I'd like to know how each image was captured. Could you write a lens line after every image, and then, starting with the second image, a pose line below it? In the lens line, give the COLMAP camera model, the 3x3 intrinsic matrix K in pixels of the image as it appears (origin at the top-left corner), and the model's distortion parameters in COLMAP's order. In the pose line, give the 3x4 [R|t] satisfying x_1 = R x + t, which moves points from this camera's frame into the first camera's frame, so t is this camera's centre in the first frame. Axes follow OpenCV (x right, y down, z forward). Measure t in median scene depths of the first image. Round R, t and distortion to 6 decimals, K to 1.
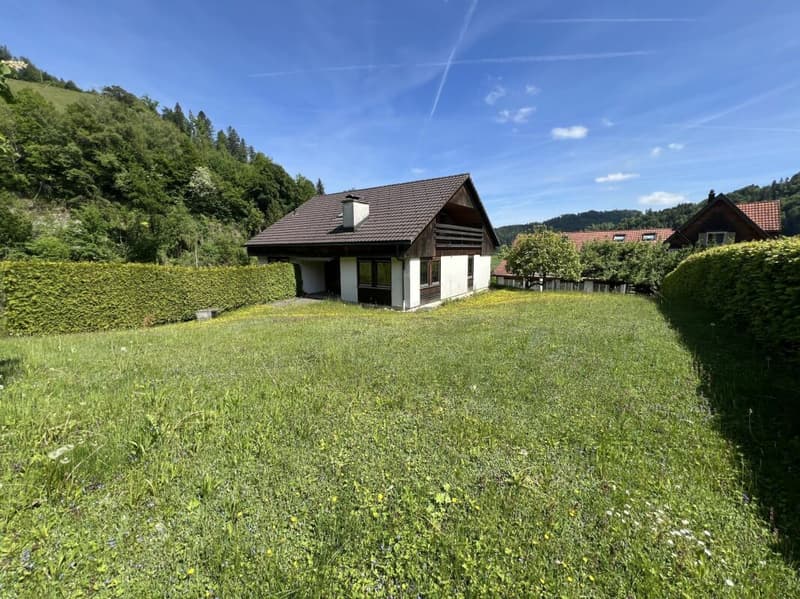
lens RADIAL K [[320.8, 0, 399.1], [0, 320.8, 298.0], [0, 0, 1]] dist [0.000009, -0.000467]
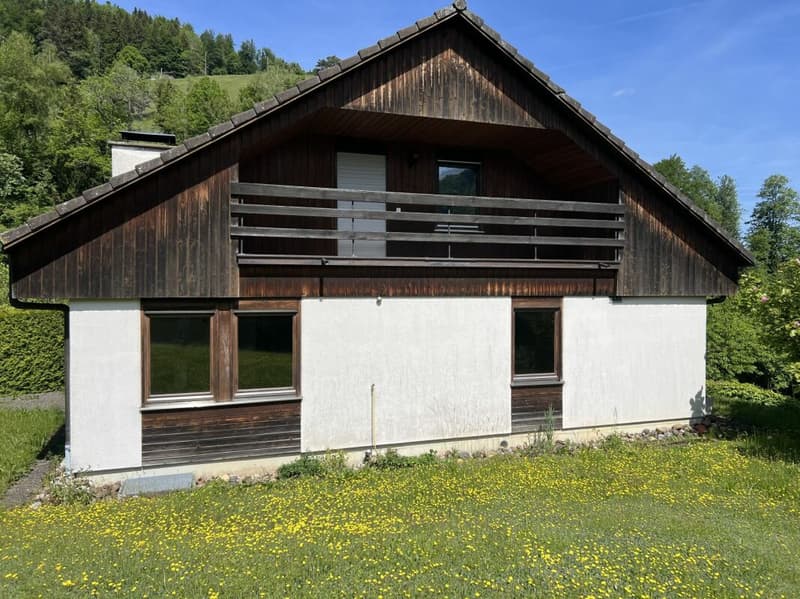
lens RADIAL K [[603.3, 0, 403.3], [0, 603.3, 302.3], [0, 0, 1]] dist [0.057372, -0.059201]
pose [[0.792156, 0.023662, -0.609860, 0.515906], [-0.095563, 0.991732, -0.085651, -0.087359], [0.602790, 0.126129, 0.787868, 0.617549]]
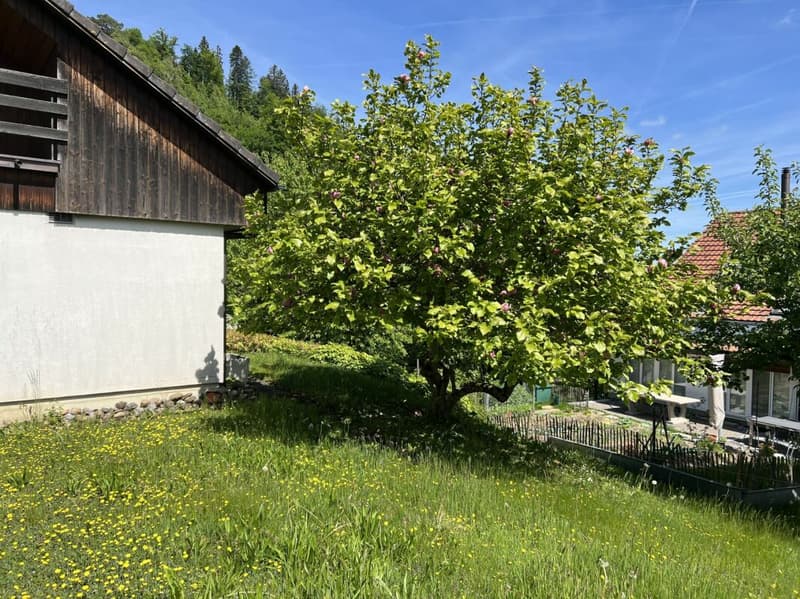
lens RADIAL K [[603.3, 0, 403.3], [0, 603.3, 302.3], [0, 0, 1]] dist [0.057372, -0.059201]
pose [[0.935553, 0.031441, -0.351785, 0.690795], [-0.070497, 0.992610, -0.098769, -0.079484], [0.346080, 0.117203, 0.930856, 0.922636]]
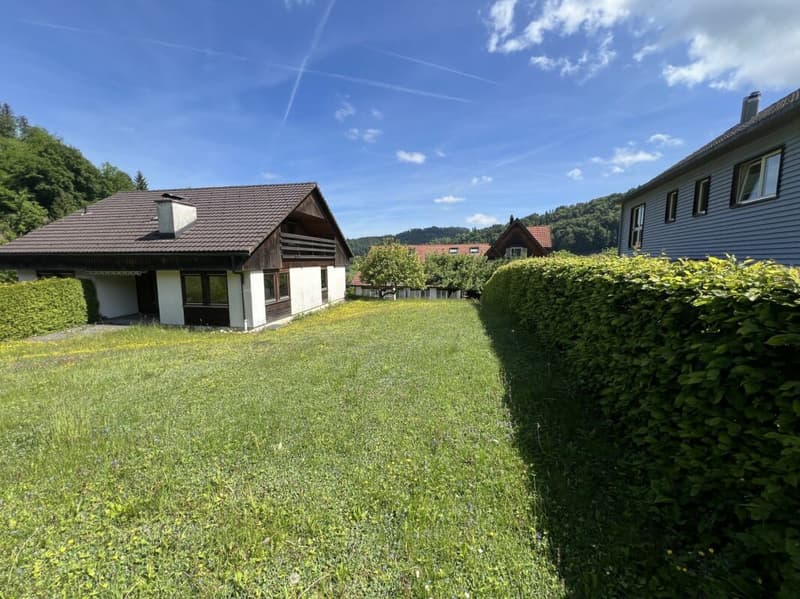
lens RADIAL K [[320.8, 0, 399.1], [0, 320.8, 298.0], [0, 0, 1]] dist [0.000009, -0.000467]
pose [[0.912310, -0.043585, 0.407174, 0.037668], [0.055654, 0.998291, -0.017837, -0.009841], [-0.405701, 0.038934, 0.913176, 0.029332]]
